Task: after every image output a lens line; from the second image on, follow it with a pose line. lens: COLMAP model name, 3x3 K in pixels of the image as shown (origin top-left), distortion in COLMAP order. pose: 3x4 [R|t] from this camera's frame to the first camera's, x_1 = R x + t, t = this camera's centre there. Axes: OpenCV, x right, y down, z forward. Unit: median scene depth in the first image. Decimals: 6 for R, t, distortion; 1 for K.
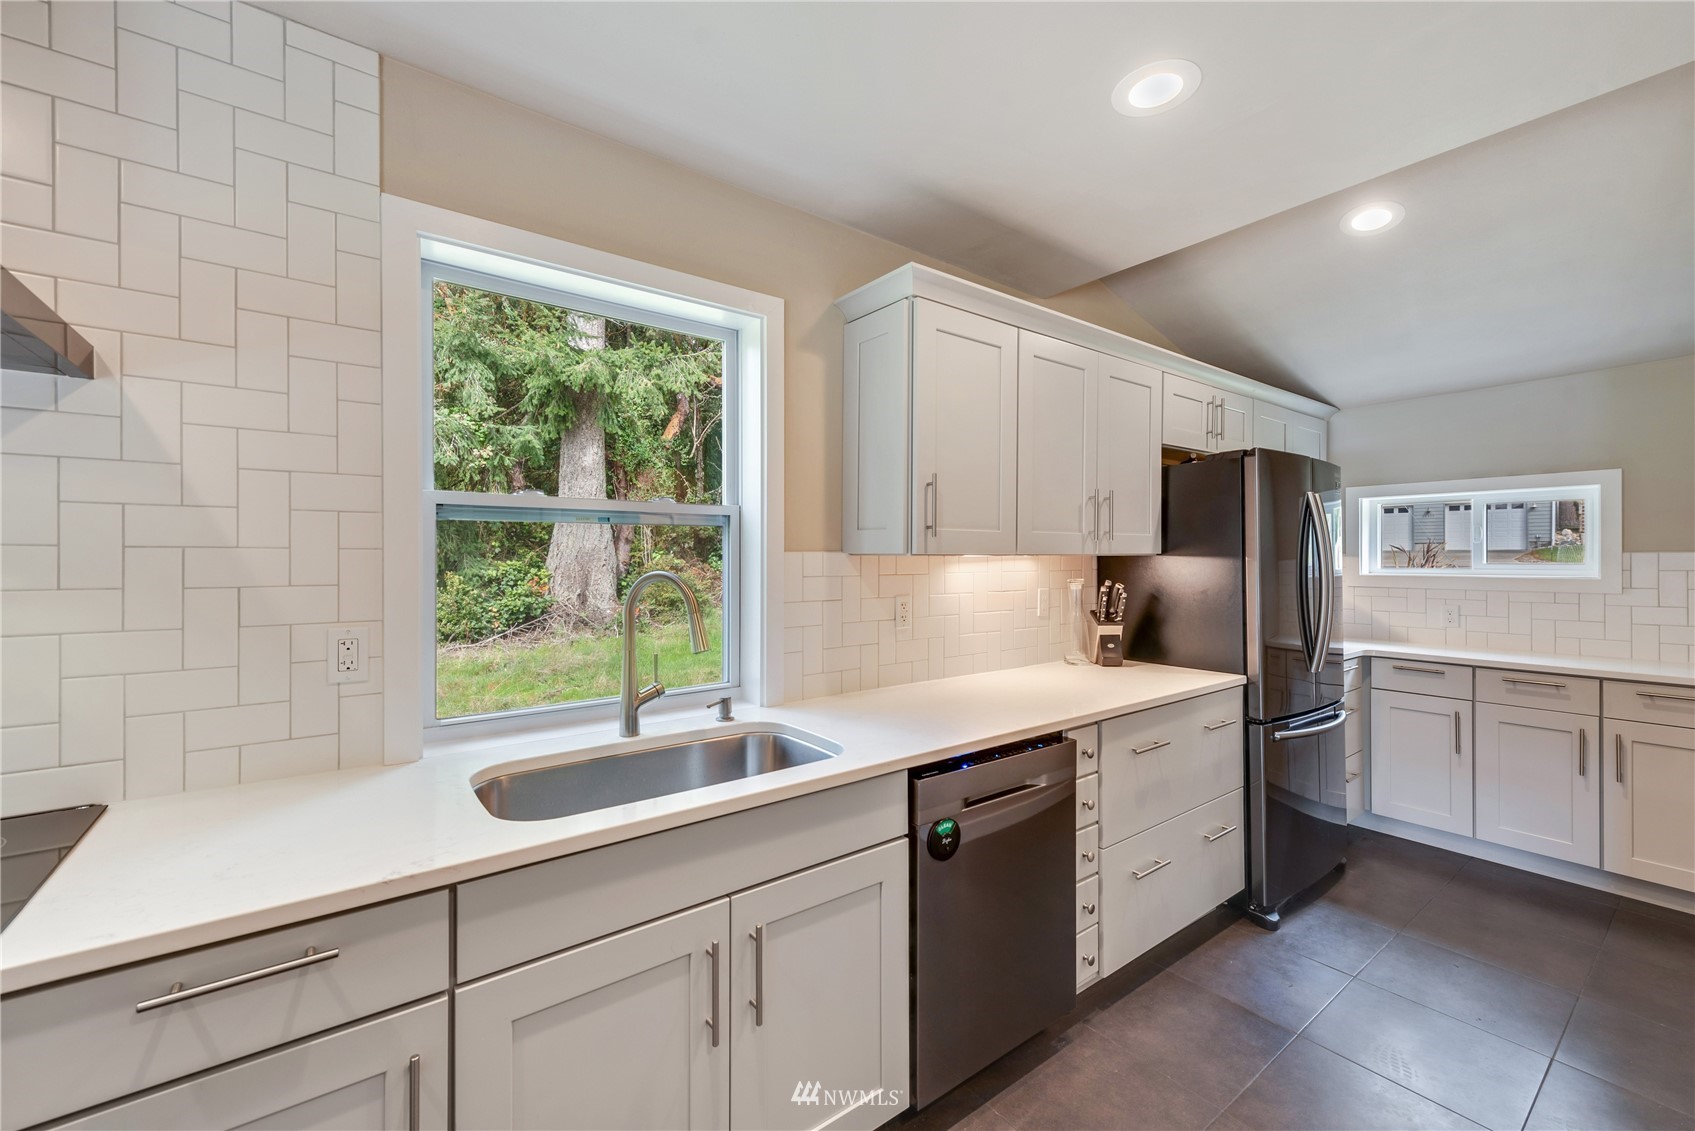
lens RADIAL K [[669.0, 0, 847.0], [0, 669.0, 556.9], [0, 0, 1]] dist [0.014002, -0.000497]
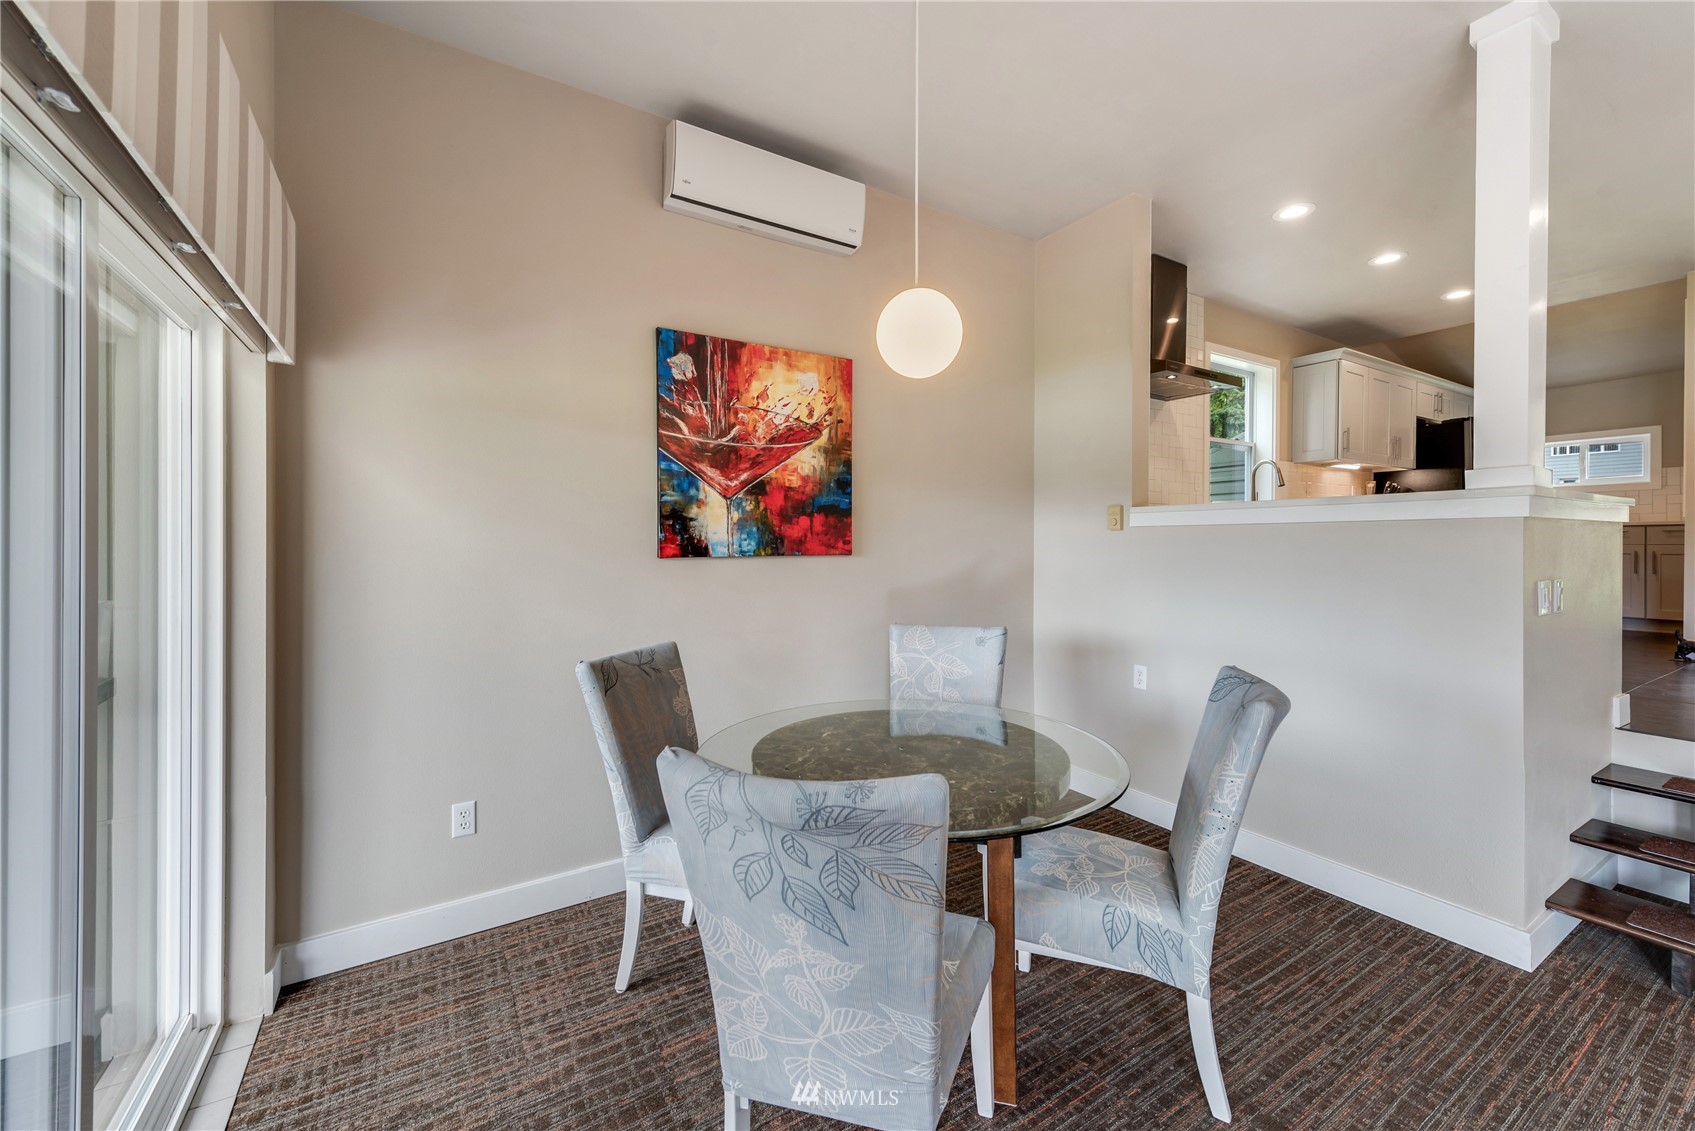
lens RADIAL K [[678.7, 0, 851.4], [0, 678.7, 538.9], [0, 0, 1]] dist [0.018820, -0.000178]
pose [[0.997217, 0.002868, -0.074496, -1.220525], [-0.002972, 0.999995, -0.001277, 0.241877], [0.074492, 0.001495, 0.997220, -1.373839]]
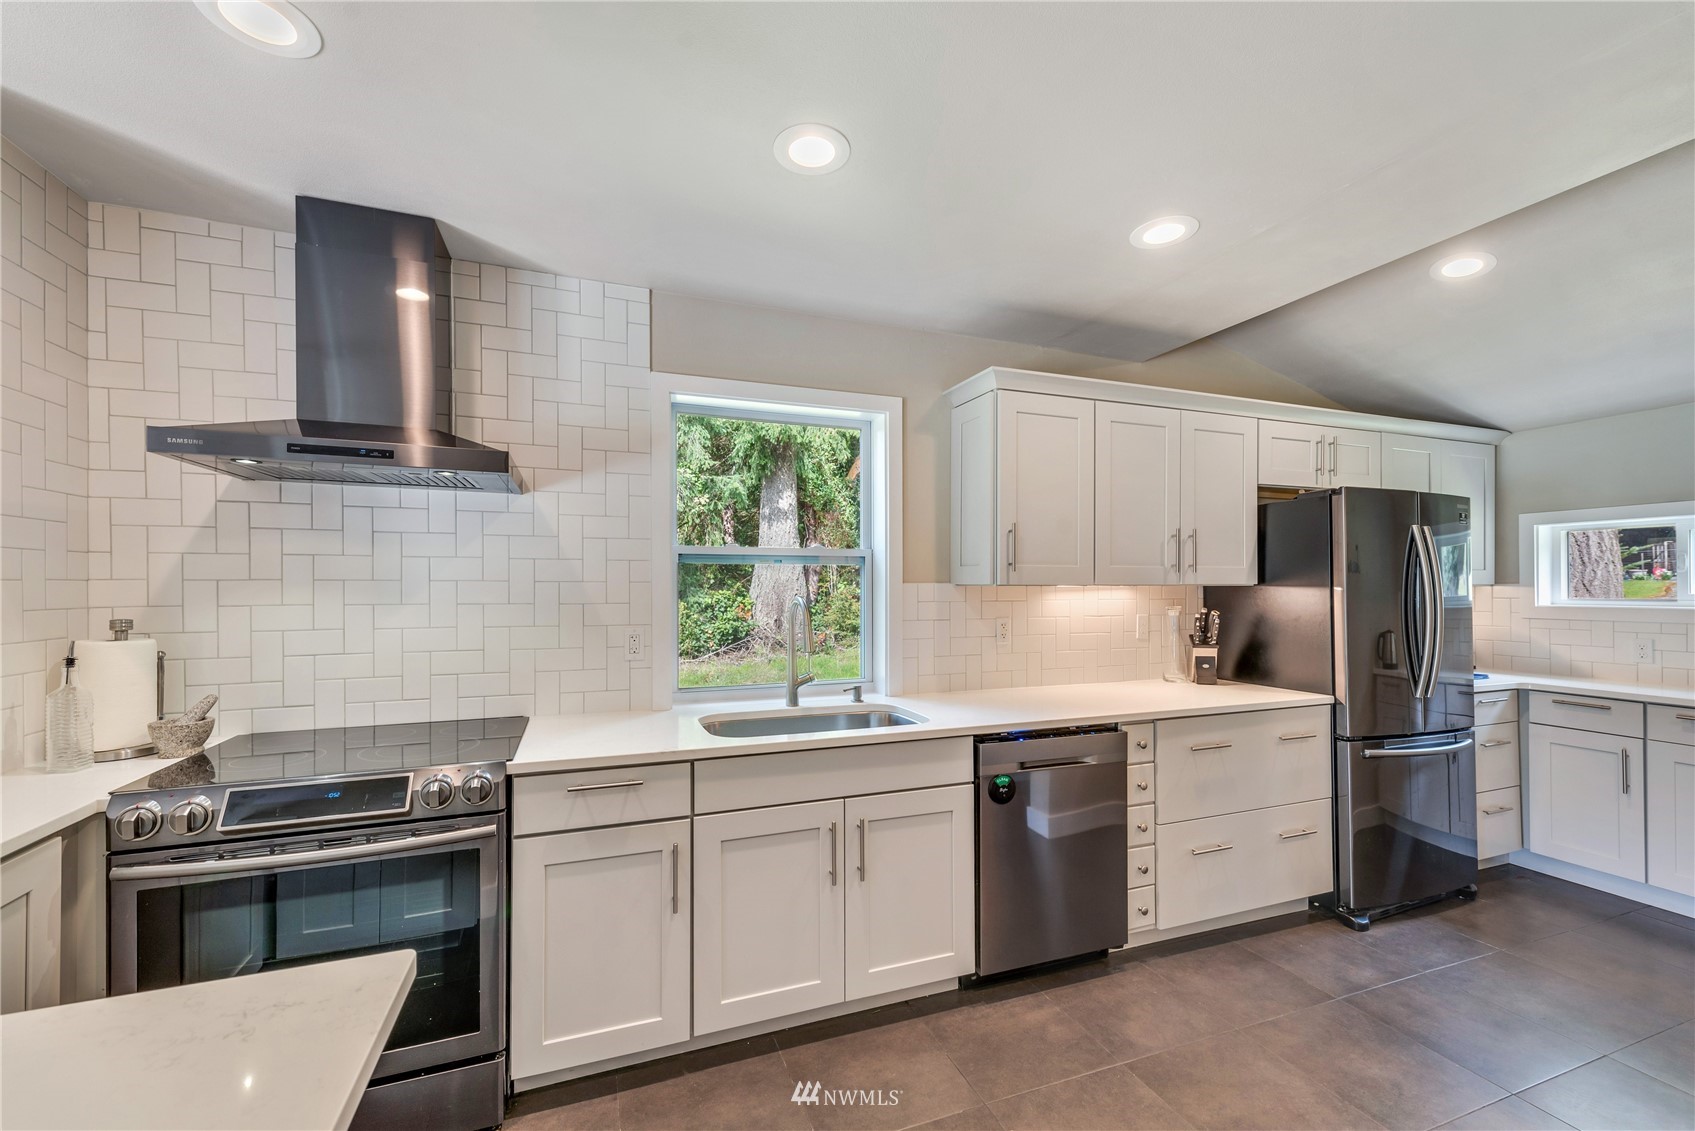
lens RADIAL K [[663.9, 0, 843.4], [0, 663.9, 589.2], [0, 0, 1]] dist [0.007973, -0.000143]
pose [[0.959871, 0.001166, -0.280439, 0.133344], [-0.000367, 0.999996, 0.002900, 0.000819], [0.280441, -0.002681, 0.959868, -0.259214]]
